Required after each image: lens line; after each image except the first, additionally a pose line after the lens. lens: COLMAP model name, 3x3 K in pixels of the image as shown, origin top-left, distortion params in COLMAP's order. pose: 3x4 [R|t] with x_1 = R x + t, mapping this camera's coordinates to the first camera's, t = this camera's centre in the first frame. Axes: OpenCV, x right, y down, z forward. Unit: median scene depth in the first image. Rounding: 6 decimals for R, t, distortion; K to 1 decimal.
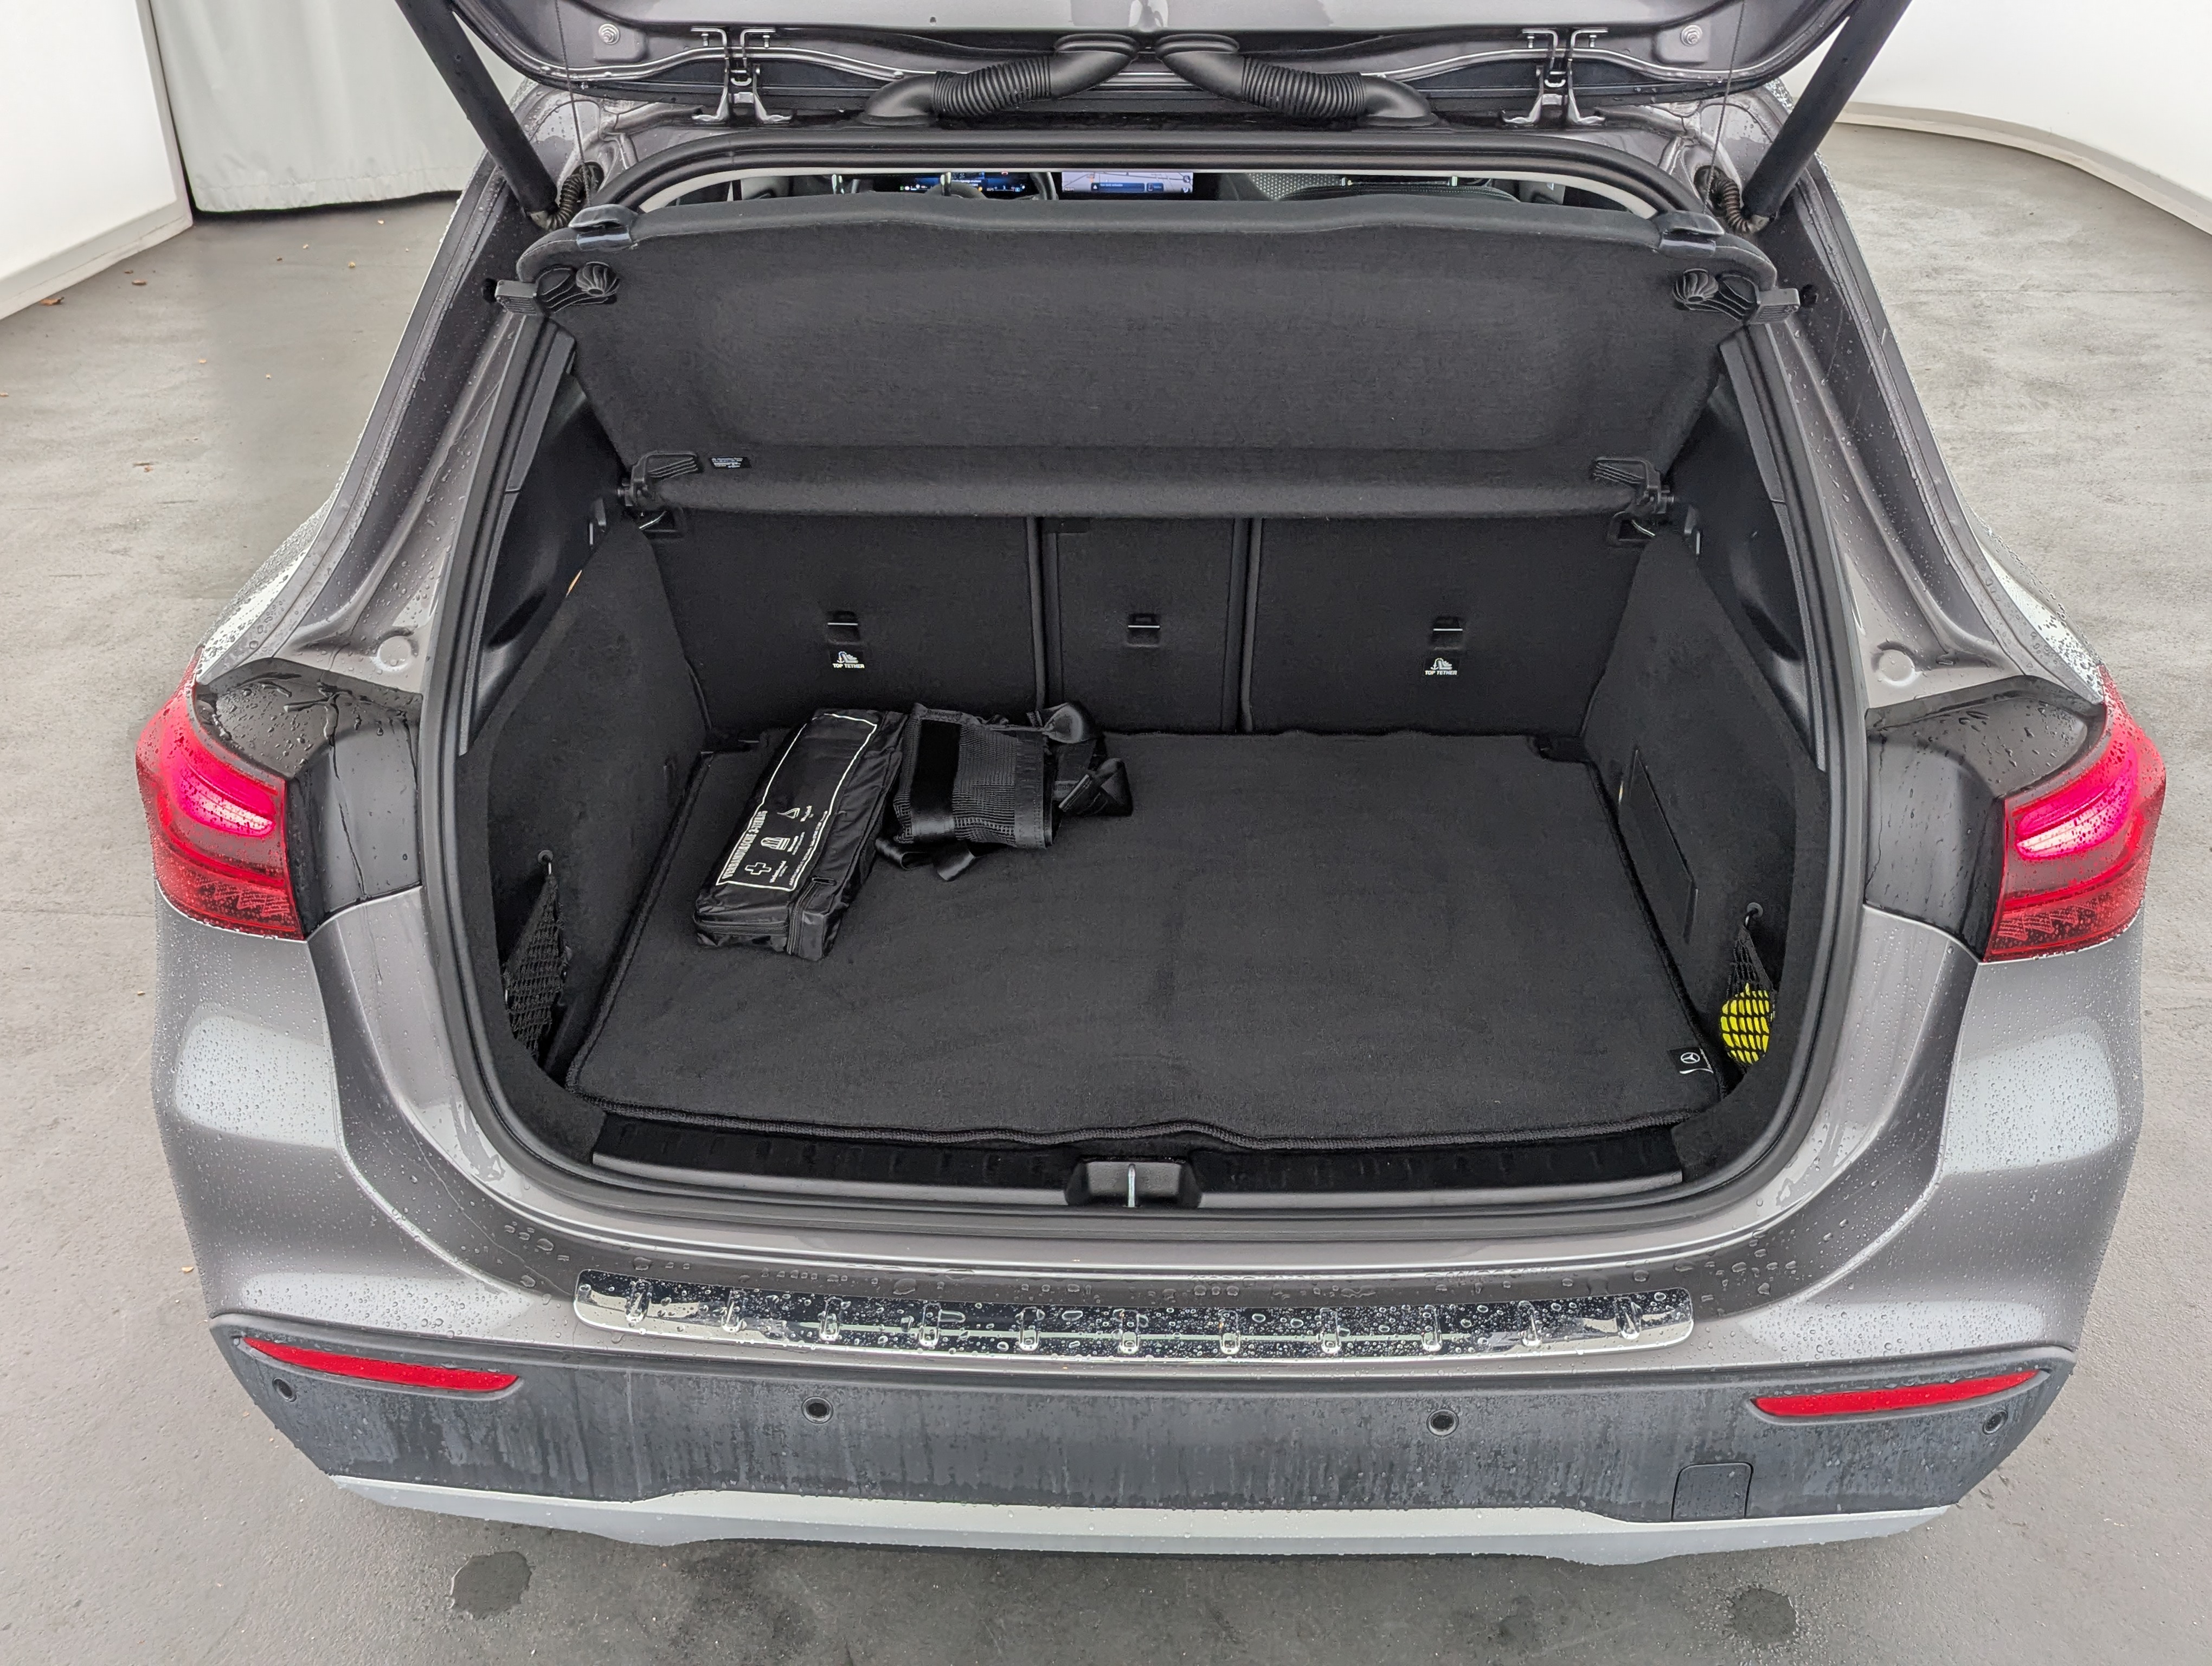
lens RADIAL K [[2085.2, 0, 1088.6], [0, 2085.2, 819.1], [0, 0, 1]] dist [0.045485, 0.000000]
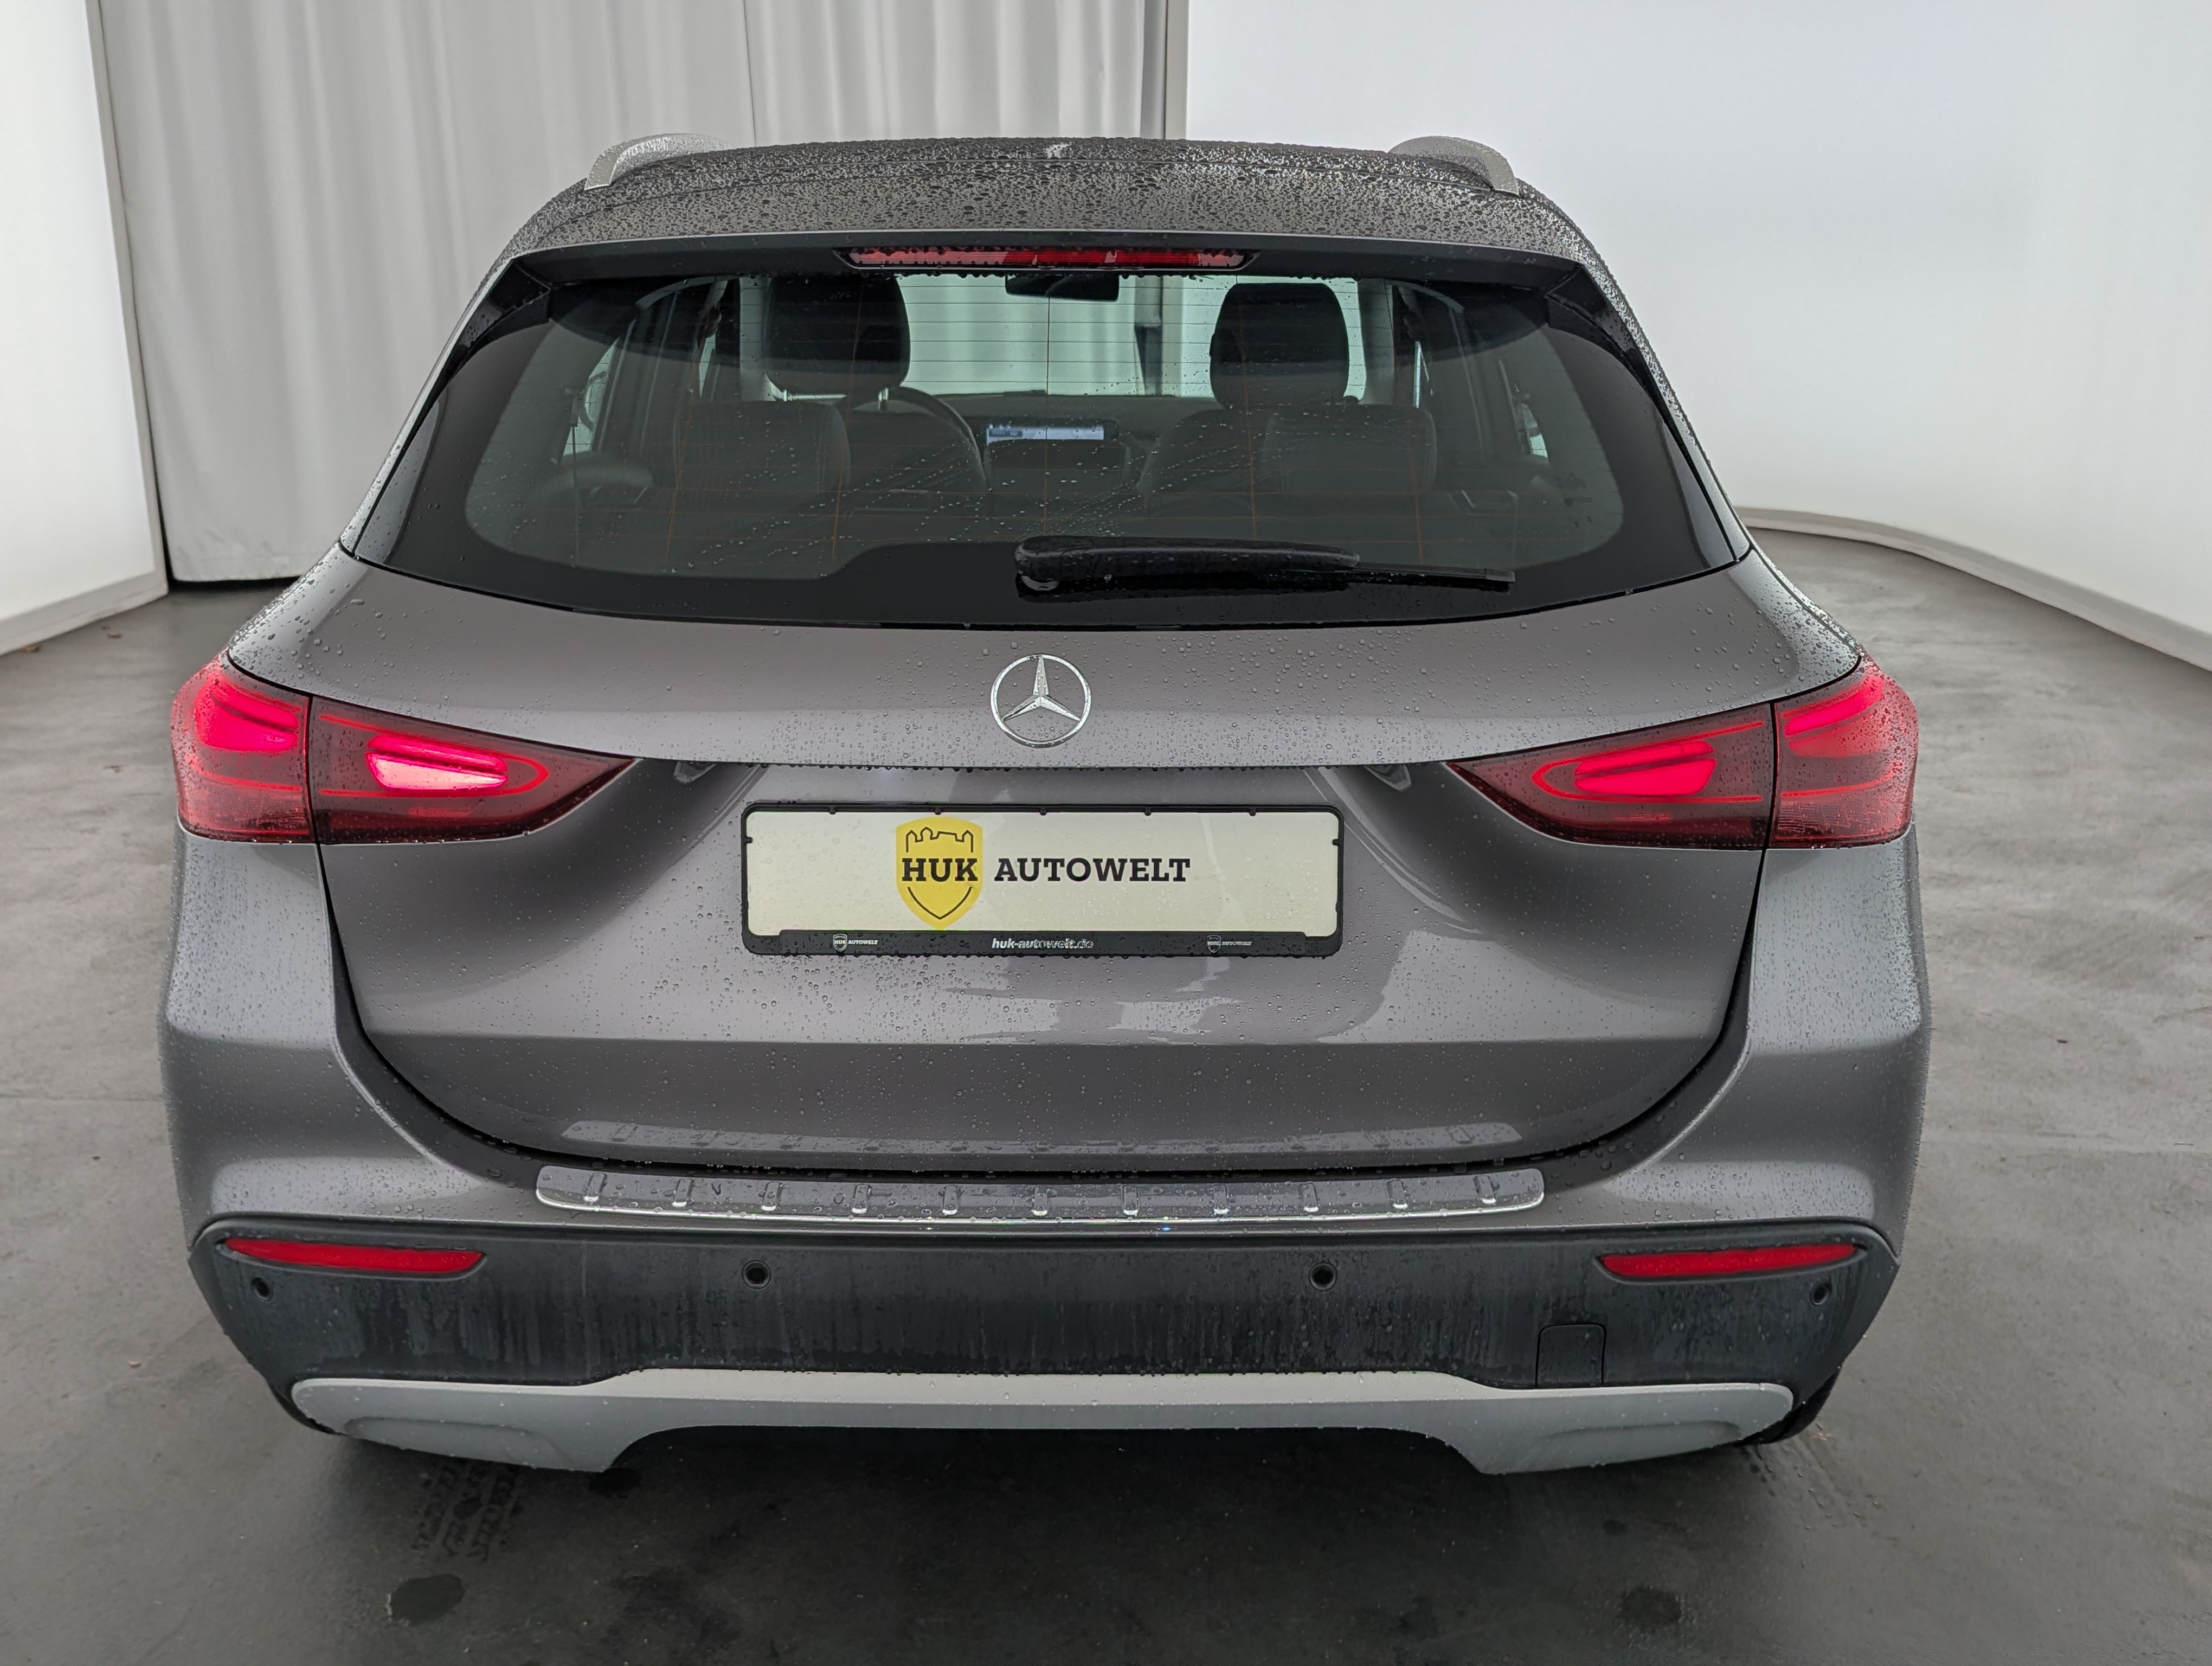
lens RADIAL K [[2085.2, 0, 1069.1], [0, 2085.2, 832.1], [0, 0, 1]] dist [0.045485, 0.000000]
pose [[0.999674, -0.001671, 0.025471, 0.005263], [0.006751, 0.979637, -0.200664, 0.211913], [-0.024617, 0.200770, 0.979329, -0.096015]]
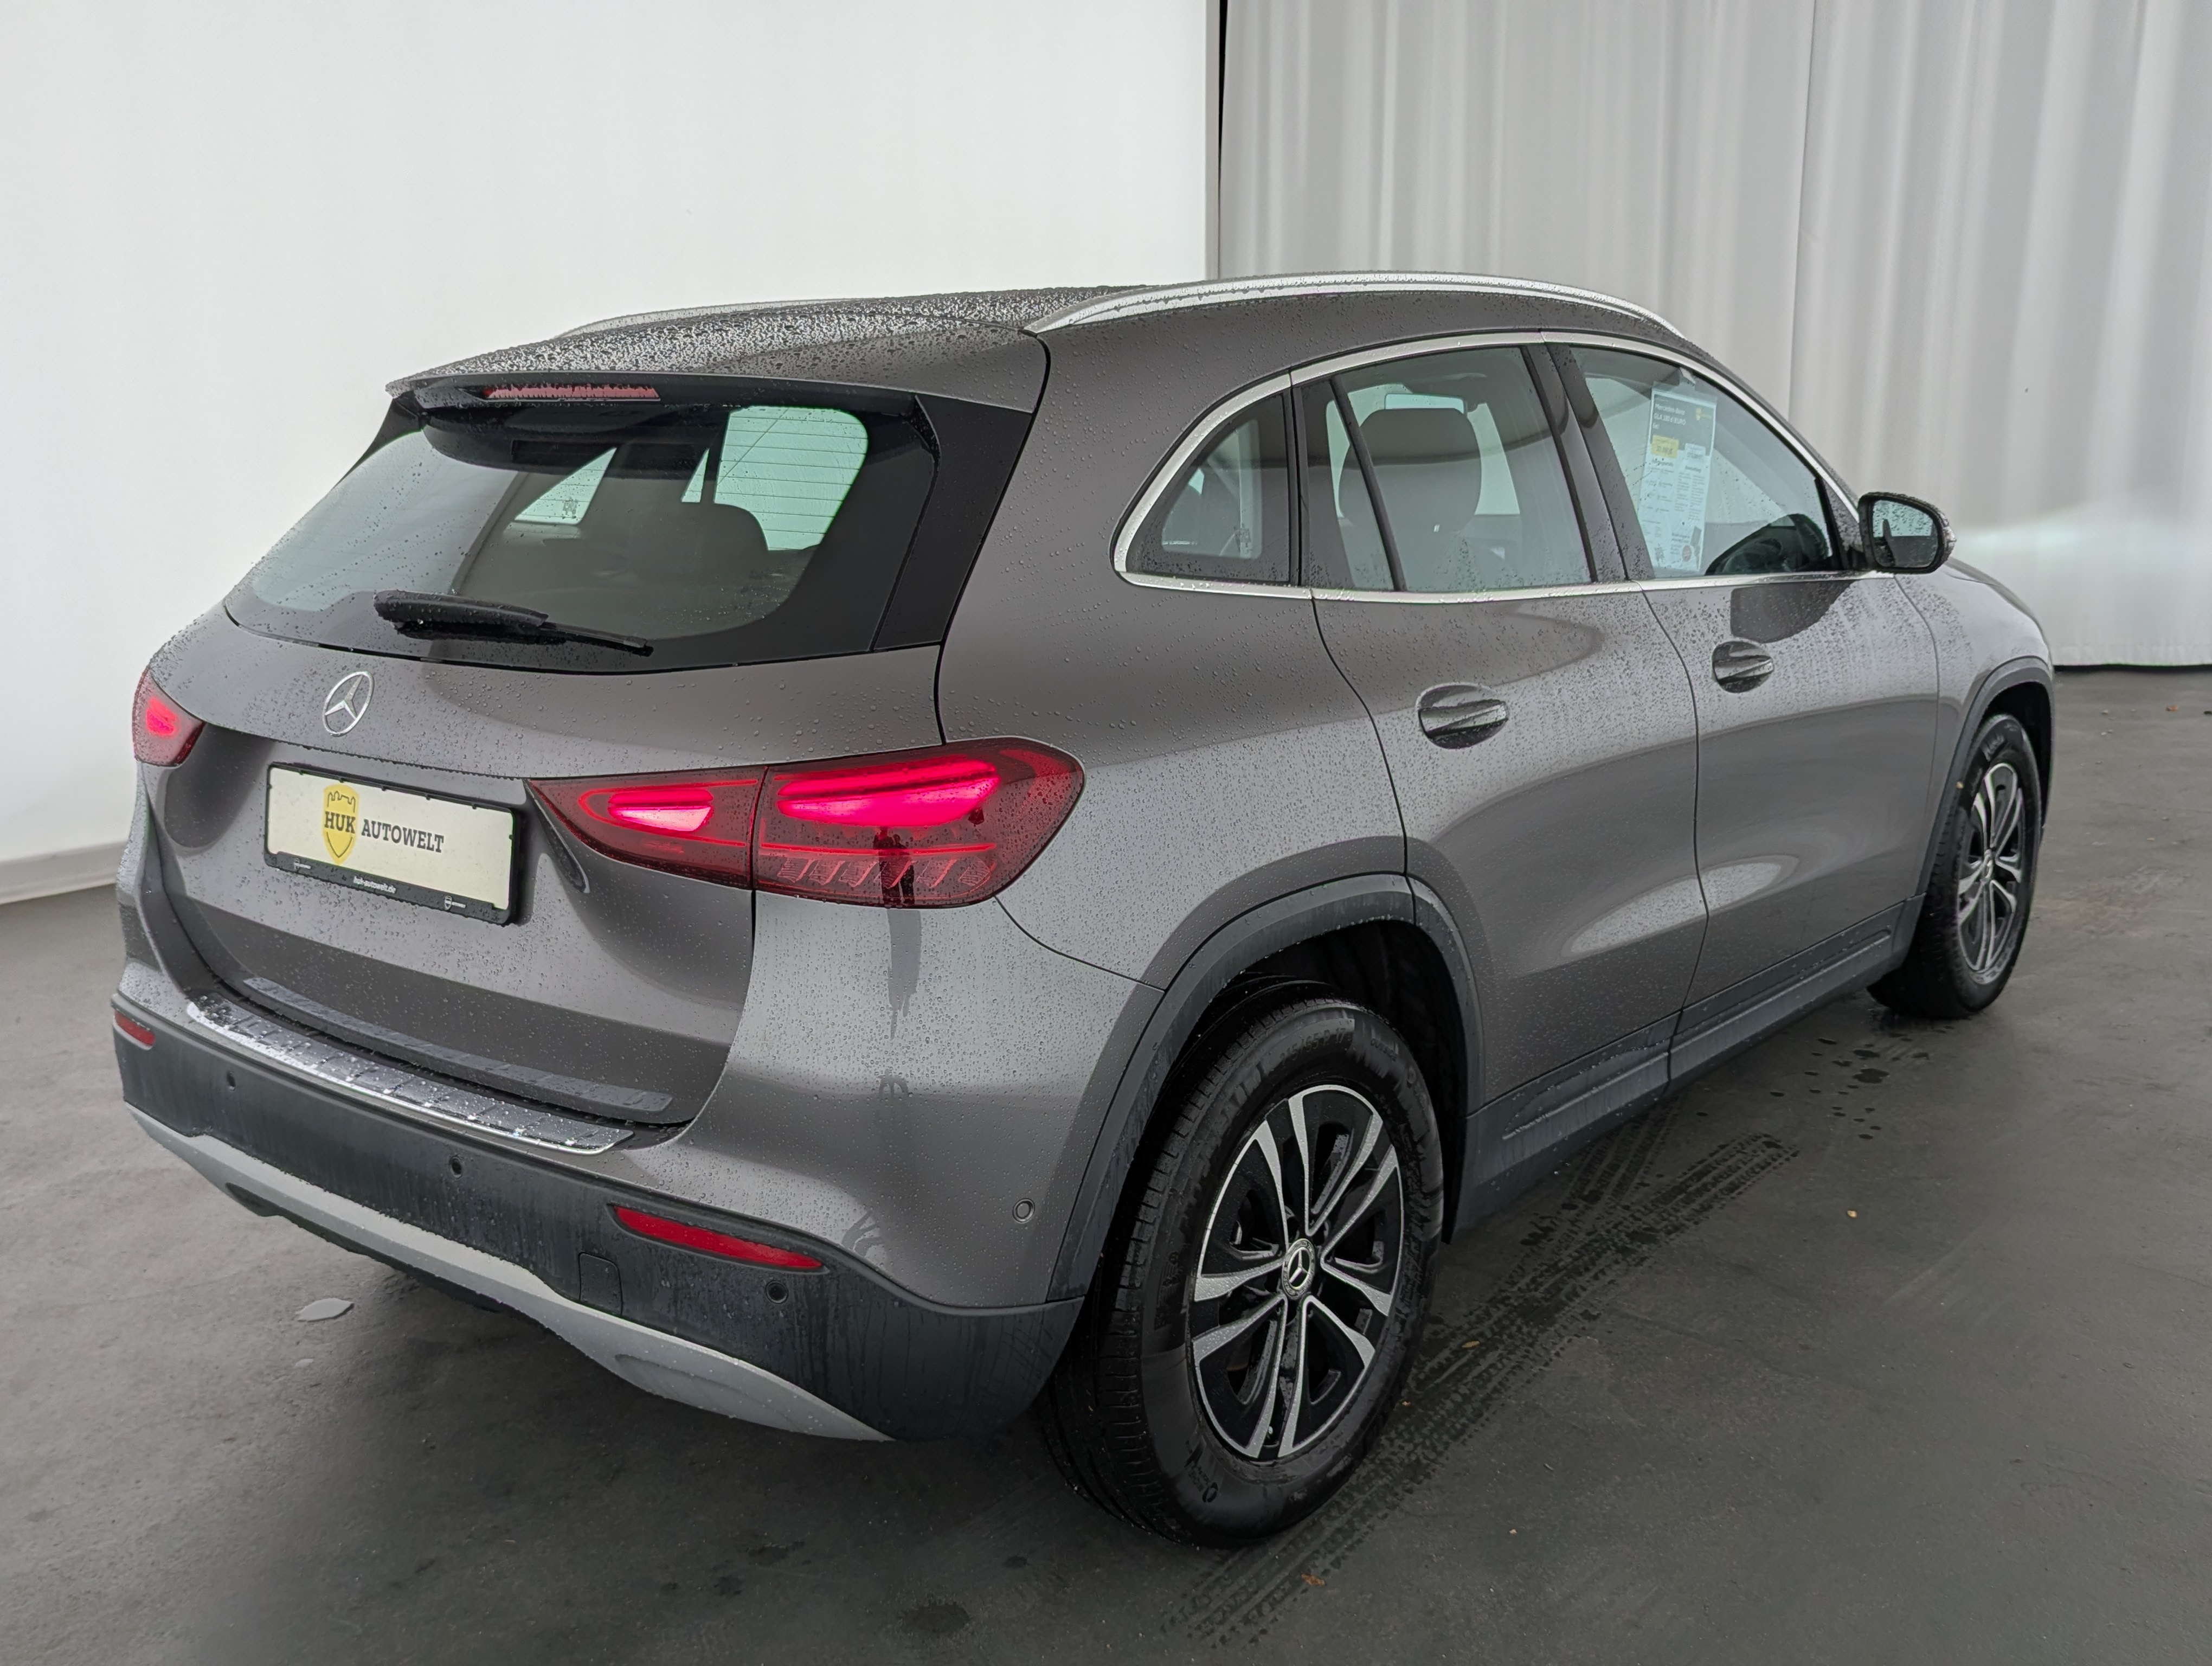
lens RADIAL K [[2085.2, 0, 1108.1], [0, 2085.2, 841.6], [0, 0, 1]] dist [0.045485, 0.000000]
pose [[0.788725, 0.123342, -0.602246, 1.032805], [-0.273004, 0.948039, -0.163375, 0.143546], [0.550802, 0.293273, 0.781414, 0.045545]]
